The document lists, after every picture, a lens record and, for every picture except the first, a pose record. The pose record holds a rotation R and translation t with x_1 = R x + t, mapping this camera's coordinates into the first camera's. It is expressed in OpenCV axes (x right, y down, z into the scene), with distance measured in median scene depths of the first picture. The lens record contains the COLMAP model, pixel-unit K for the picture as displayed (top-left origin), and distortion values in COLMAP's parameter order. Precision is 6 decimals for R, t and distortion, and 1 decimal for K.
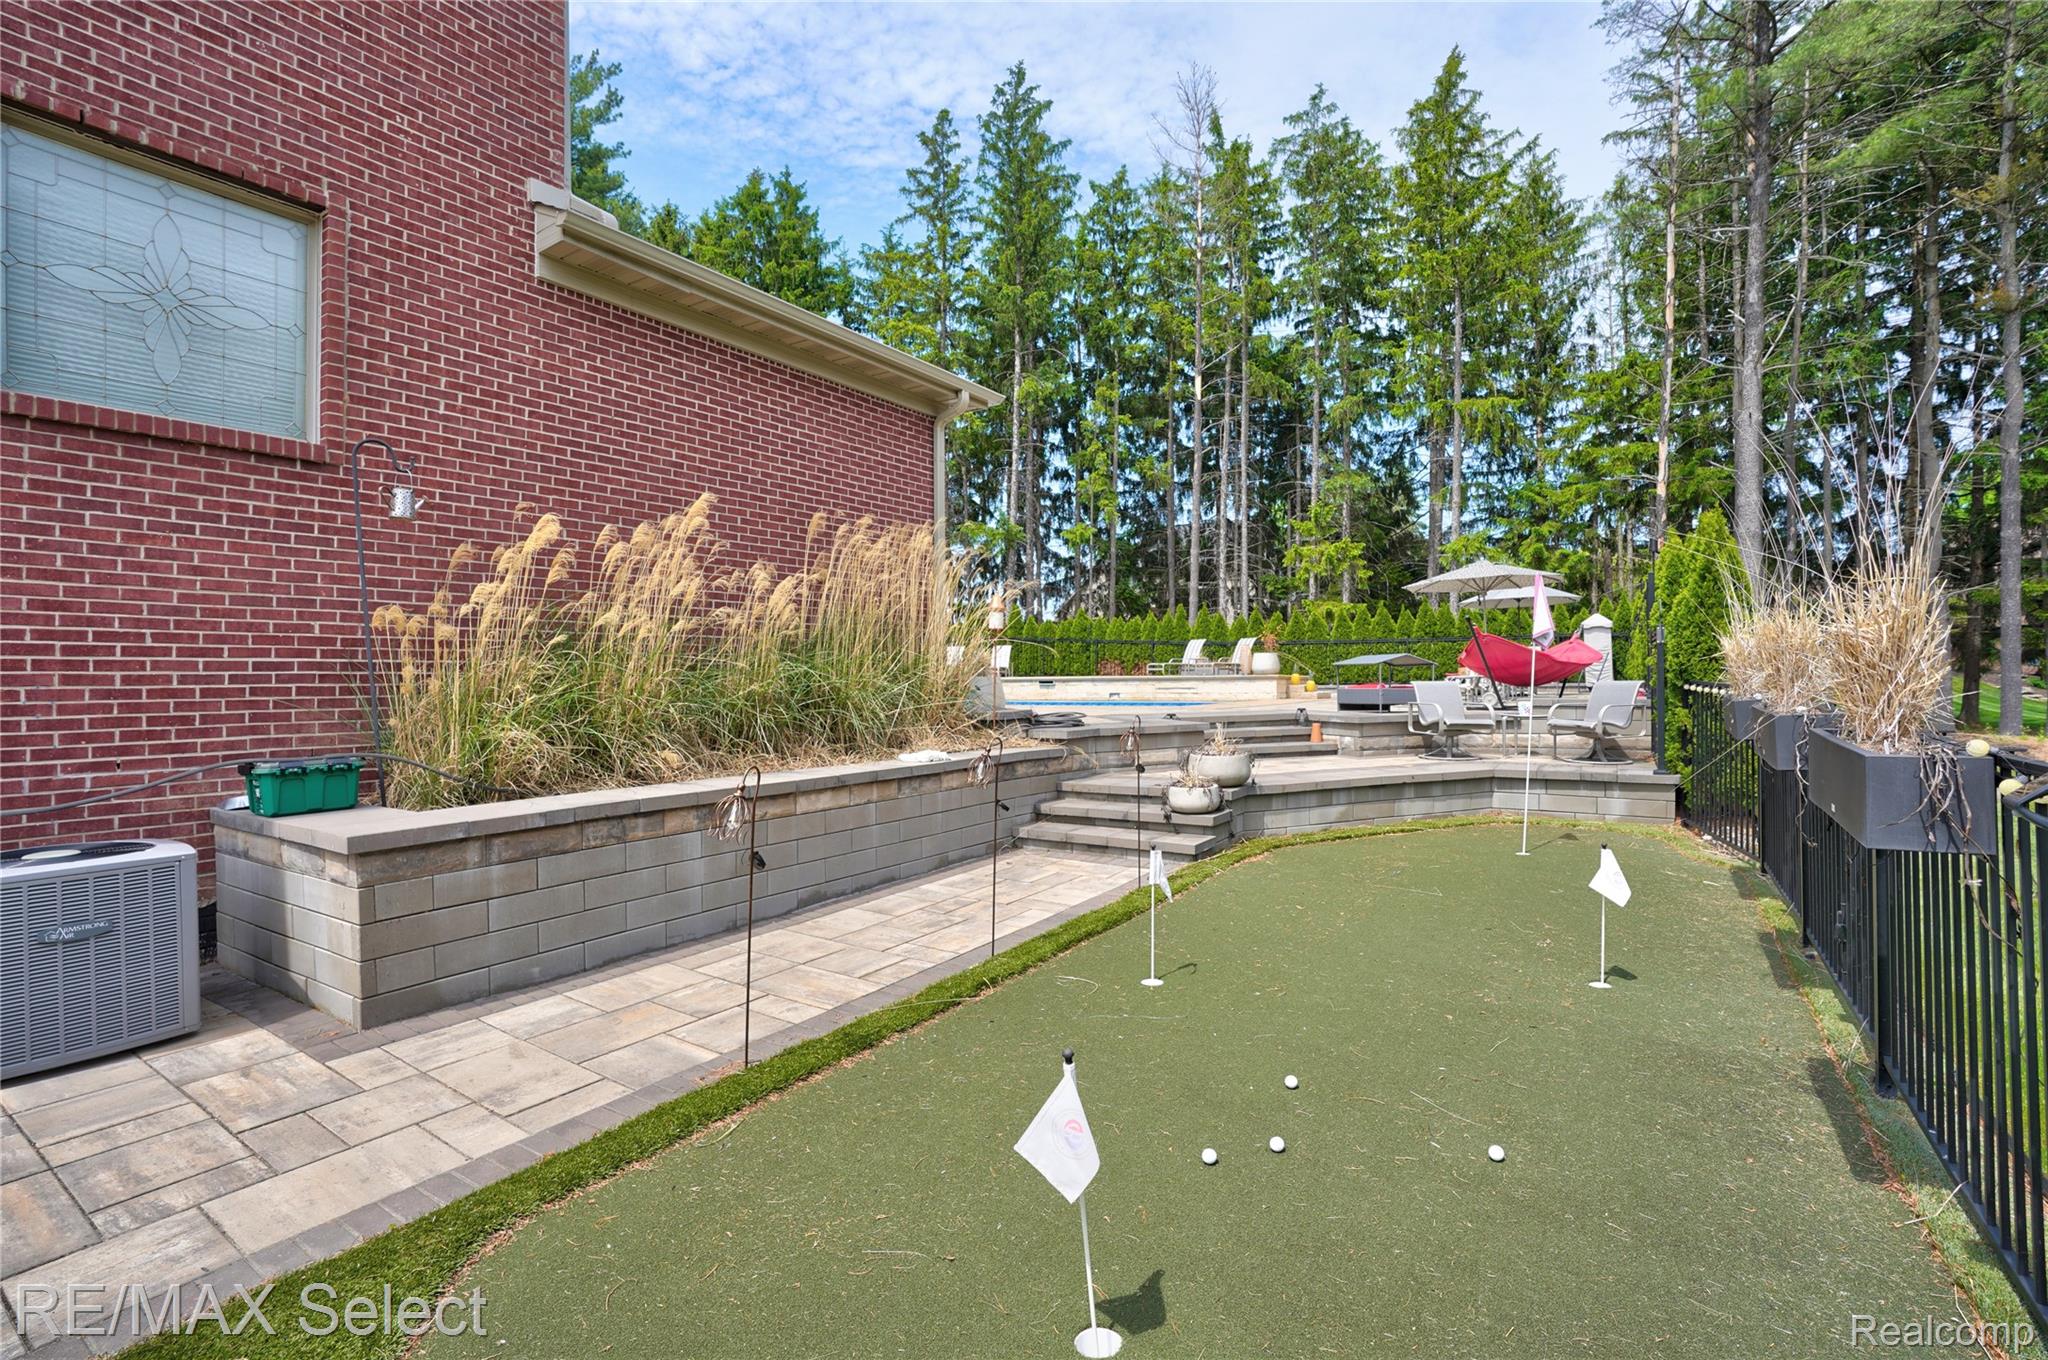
lens RADIAL K [[962.9, 0, 1017.1], [0, 962.9, 665.8], [0, 0, 1]] dist [-0.054785, 0.016707]
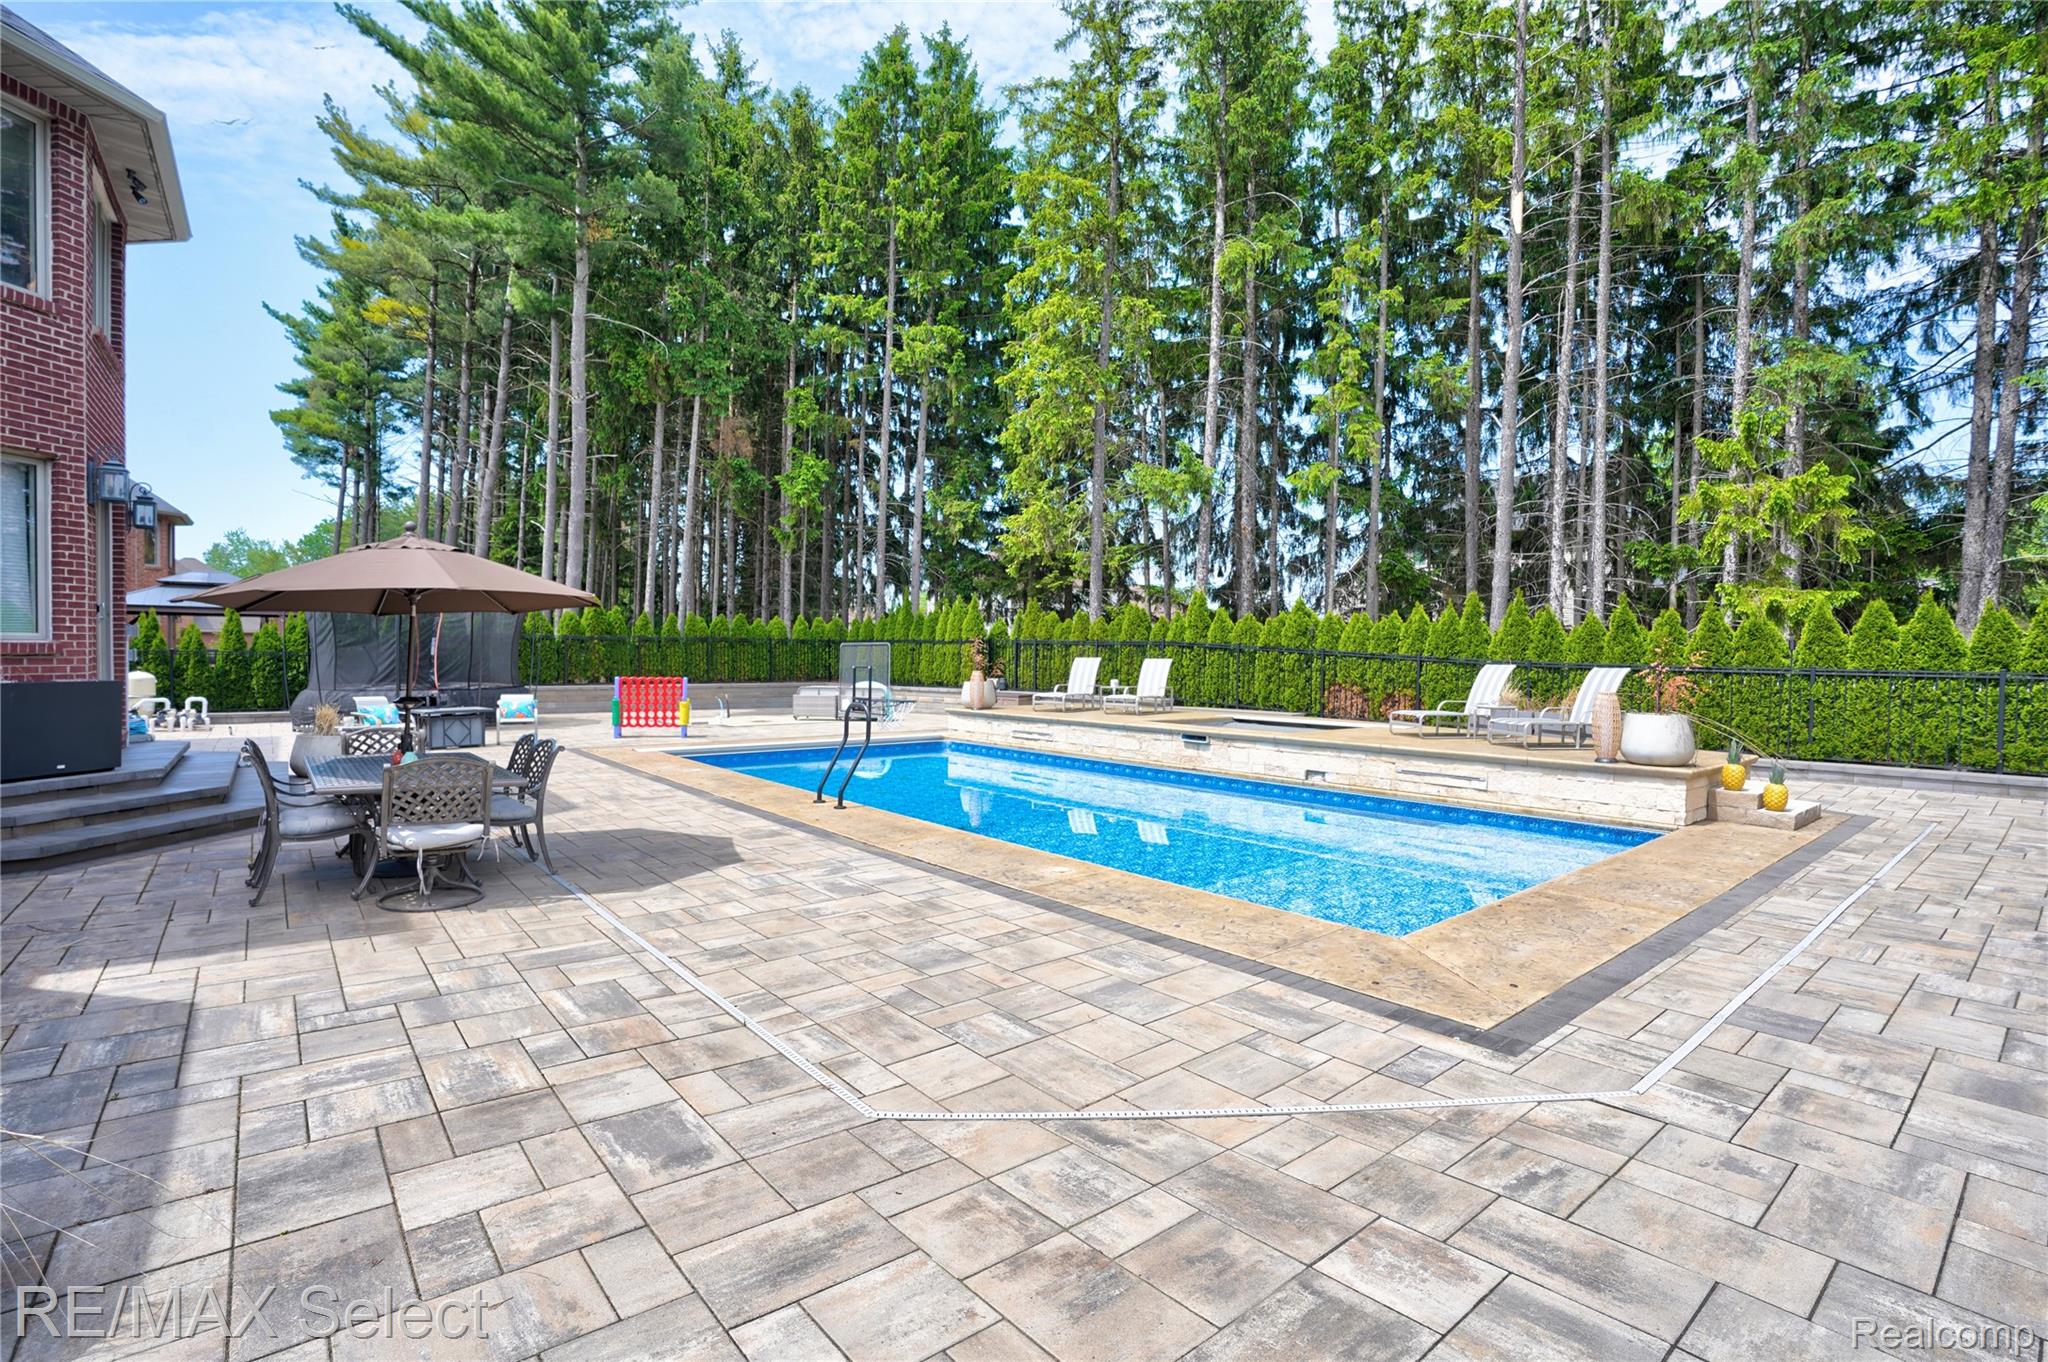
lens RADIAL K [[962.9, 0, 1027.9], [0, 962.9, 662.0], [0, 0, 1]] dist [-0.054785, 0.016707]
pose [[0.955754, 0.022574, -0.293299, 0.066504], [-0.016292, 0.999583, 0.023846, -0.025347], [0.293715, -0.018013, 0.955723, 0.305258]]
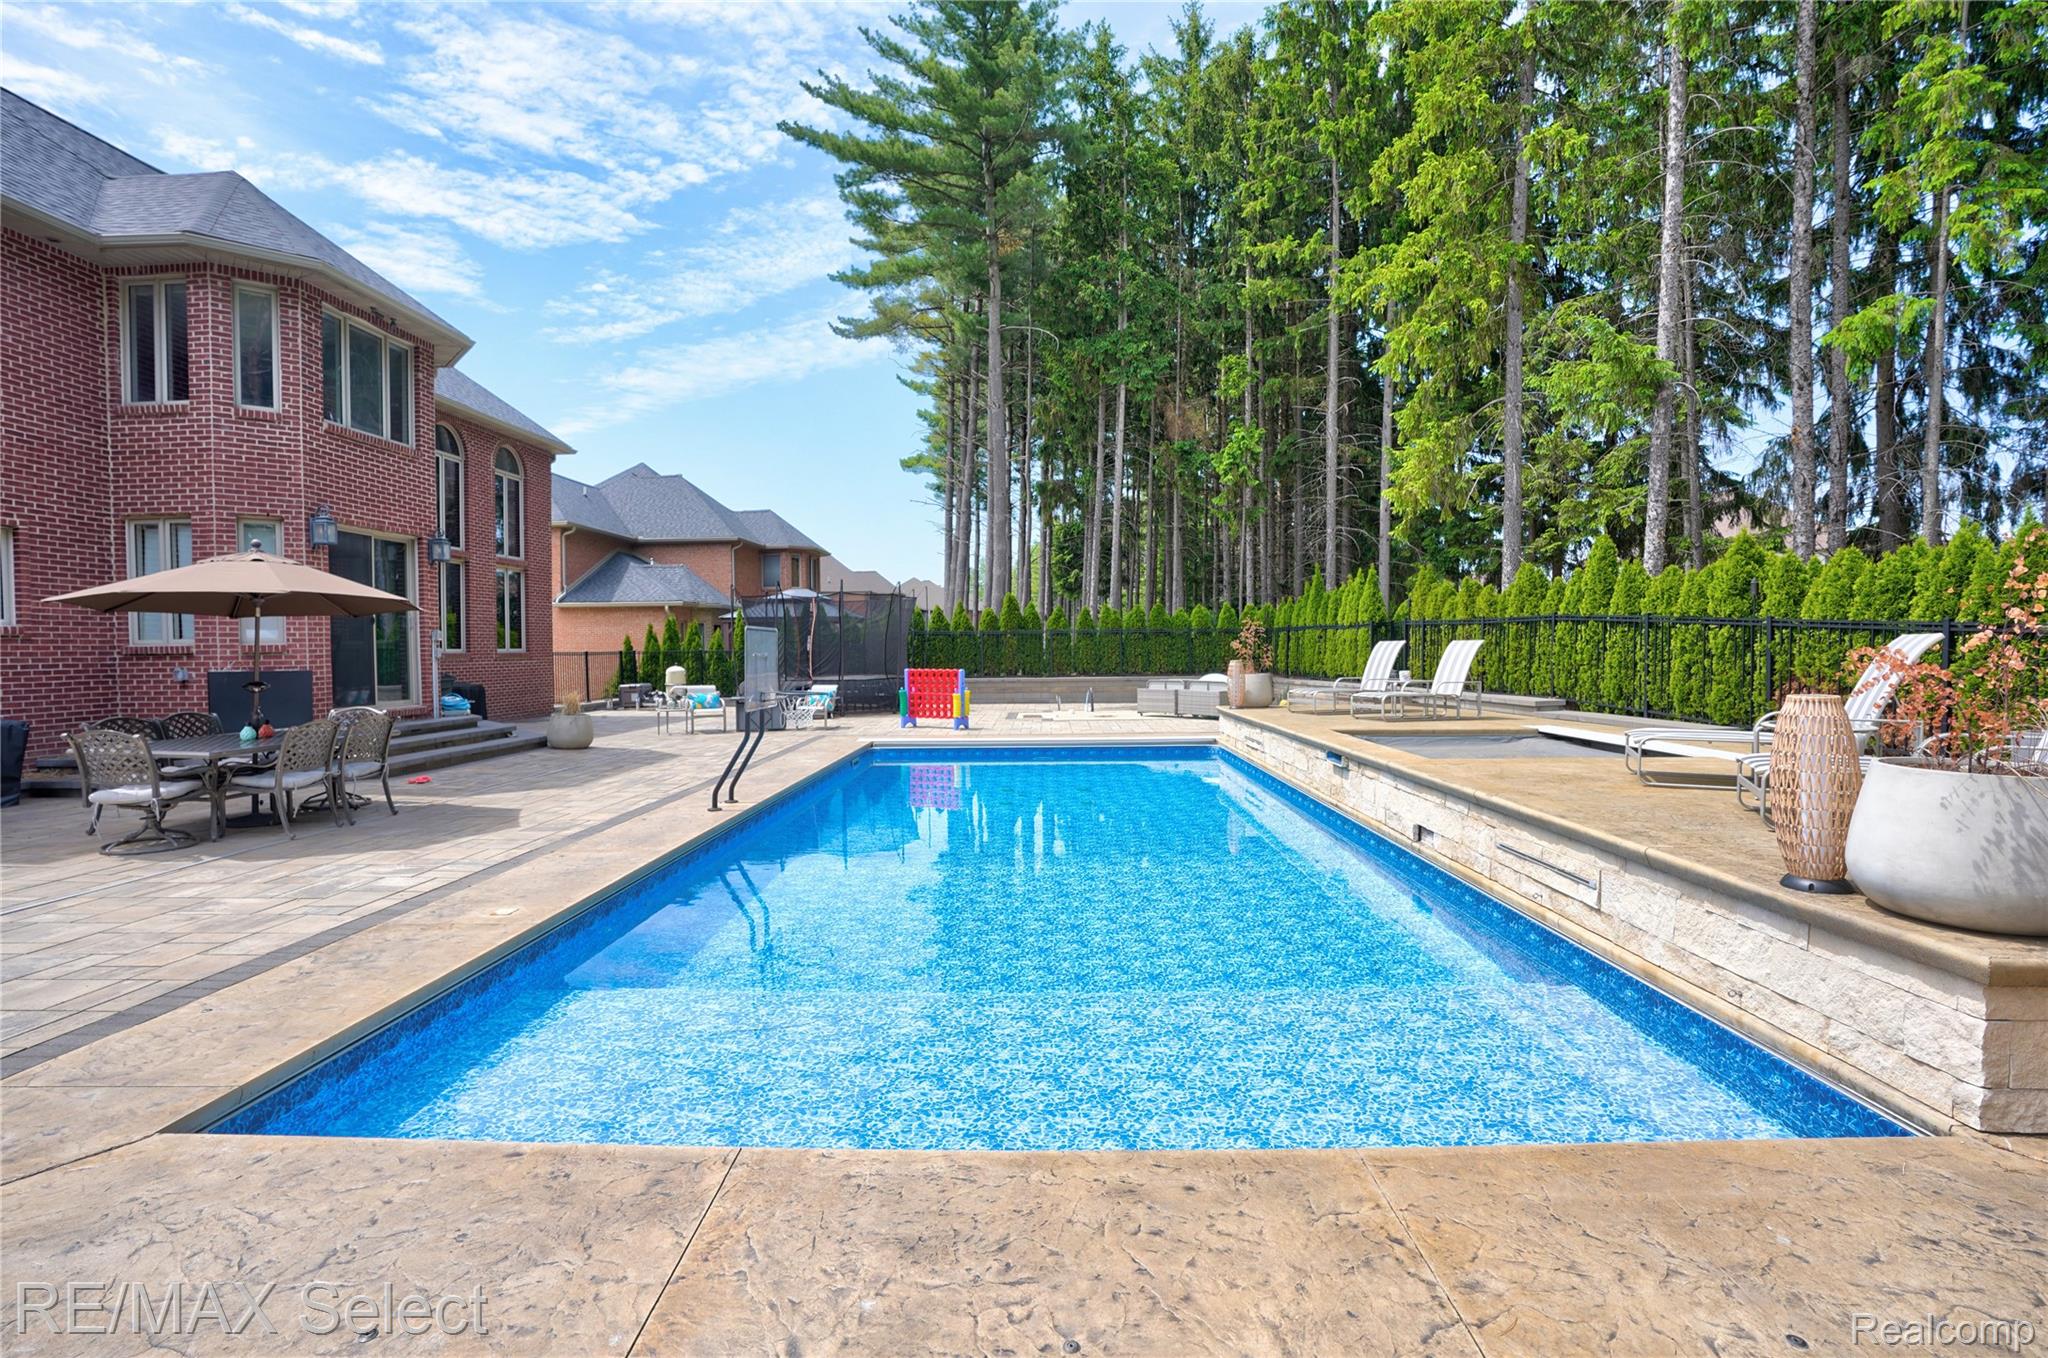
lens RADIAL K [[962.9, 0, 985.7], [0, 962.9, 648.3], [0, 0, 1]] dist [-0.054785, 0.016707]
pose [[0.515885, 0.006703, -0.856632, 0.180124], [0.013468, 0.999782, 0.015933, -0.021049], [0.856552, -0.019757, 0.515682, 0.480231]]
